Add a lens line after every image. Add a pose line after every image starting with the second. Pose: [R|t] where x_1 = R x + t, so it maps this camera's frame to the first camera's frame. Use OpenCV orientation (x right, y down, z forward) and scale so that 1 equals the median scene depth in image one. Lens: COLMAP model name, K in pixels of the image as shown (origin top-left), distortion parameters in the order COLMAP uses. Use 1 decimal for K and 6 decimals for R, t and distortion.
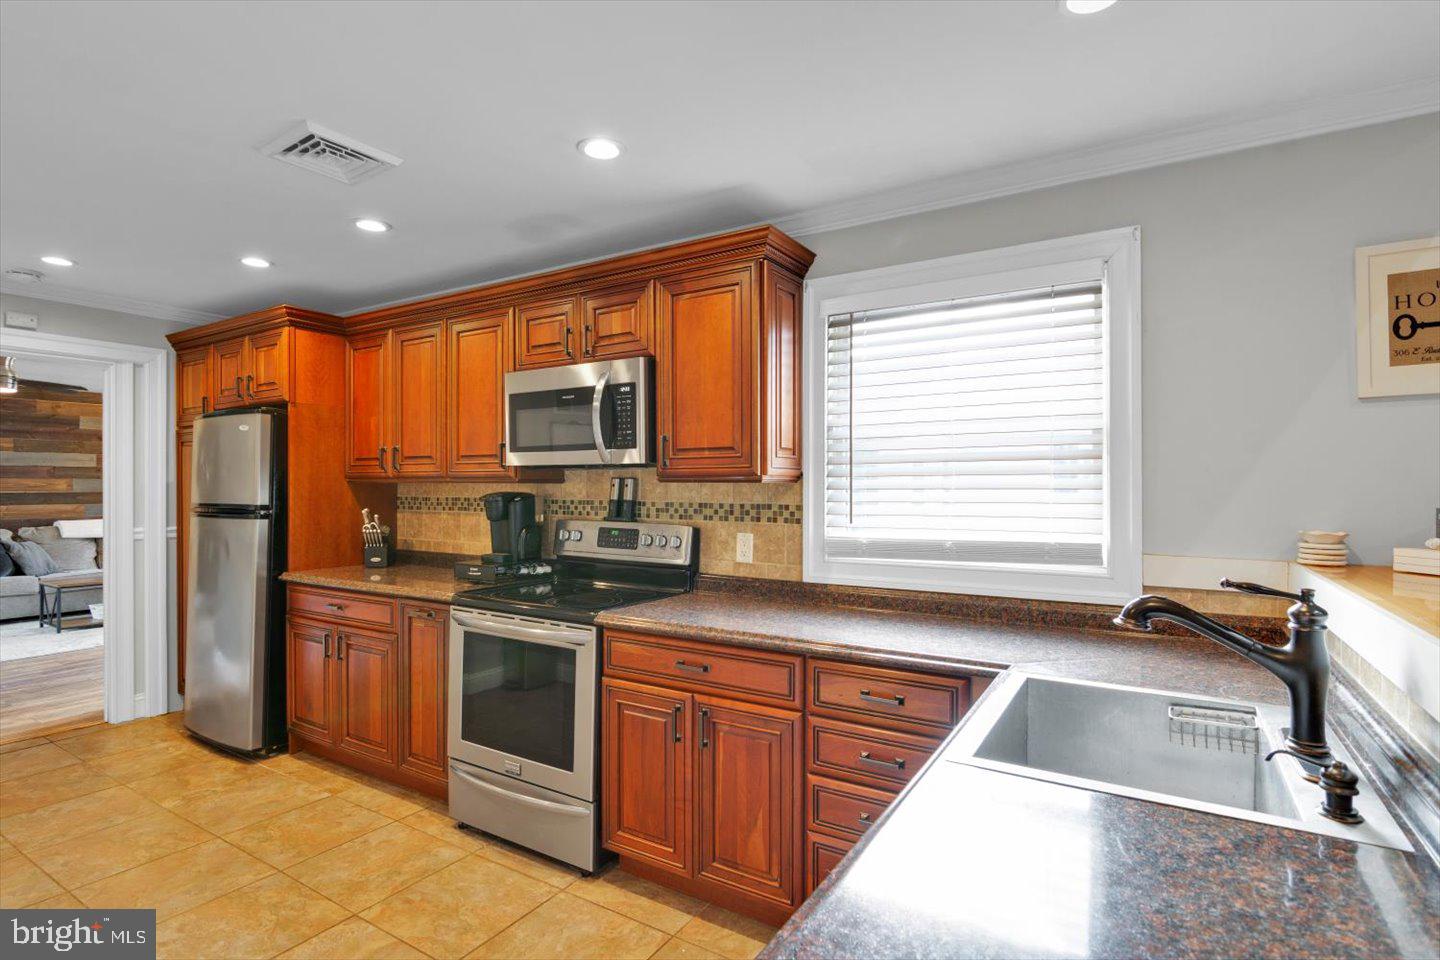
lens RADIAL K [[716.5, 0, 709.0], [0, 716.5, 481.9], [0, 0, 1]] dist [-0.010175, -0.002405]
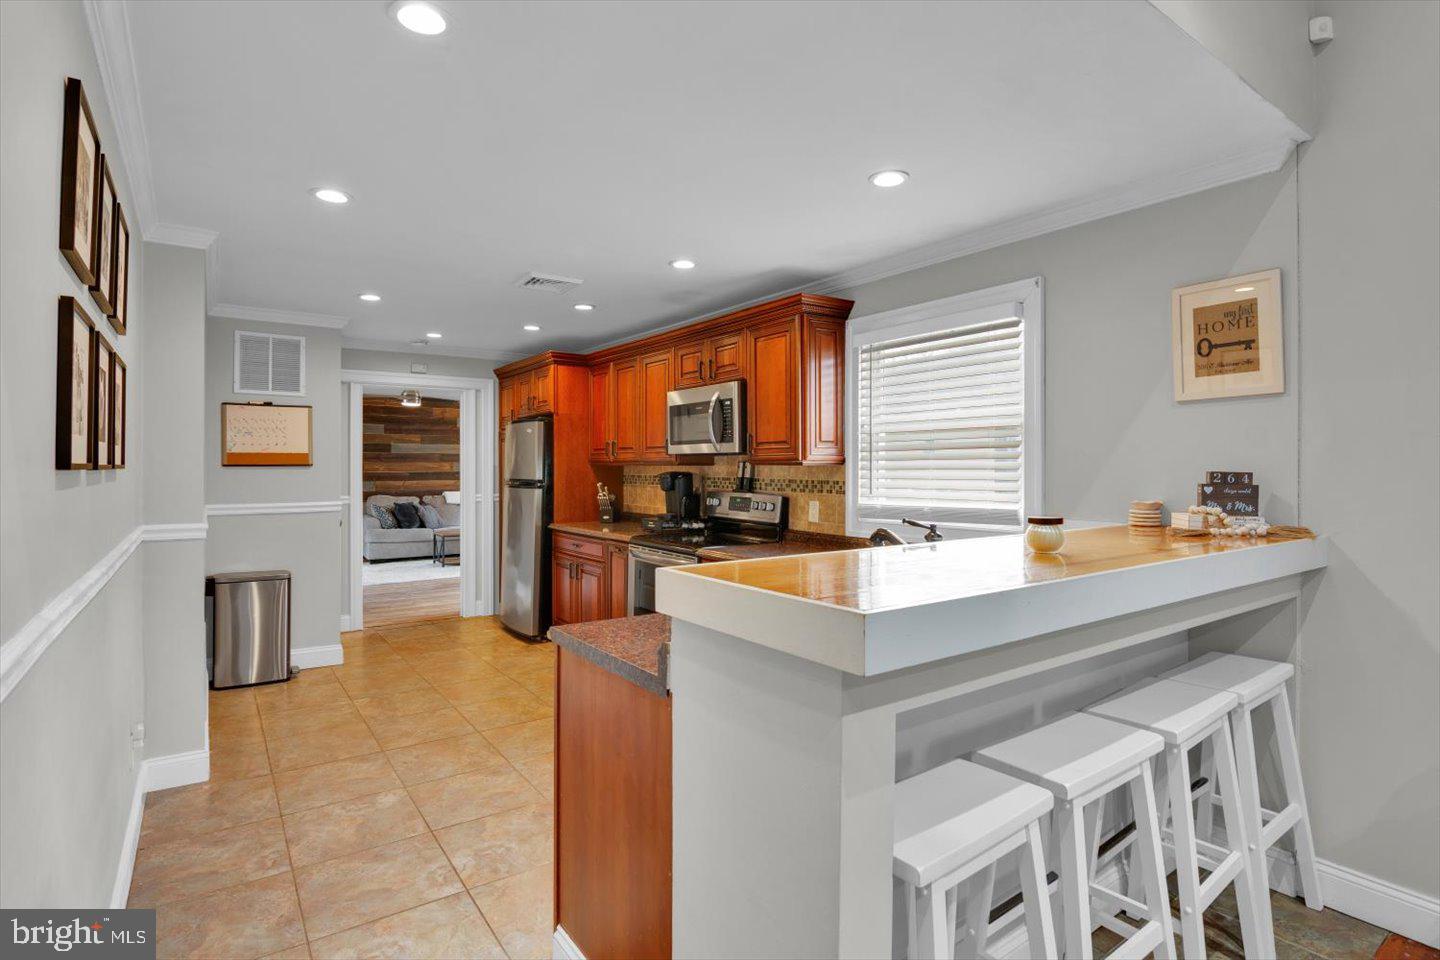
lens RADIAL K [[716.5, 0, 709.4], [0, 716.5, 455.0], [0, 0, 1]] dist [-0.010175, -0.002405]
pose [[0.921504, -0.006971, -0.388306, 0.372394], [0.002525, 0.999925, -0.011959, -0.002329], [0.388360, 0.010040, 0.921453, -0.341619]]
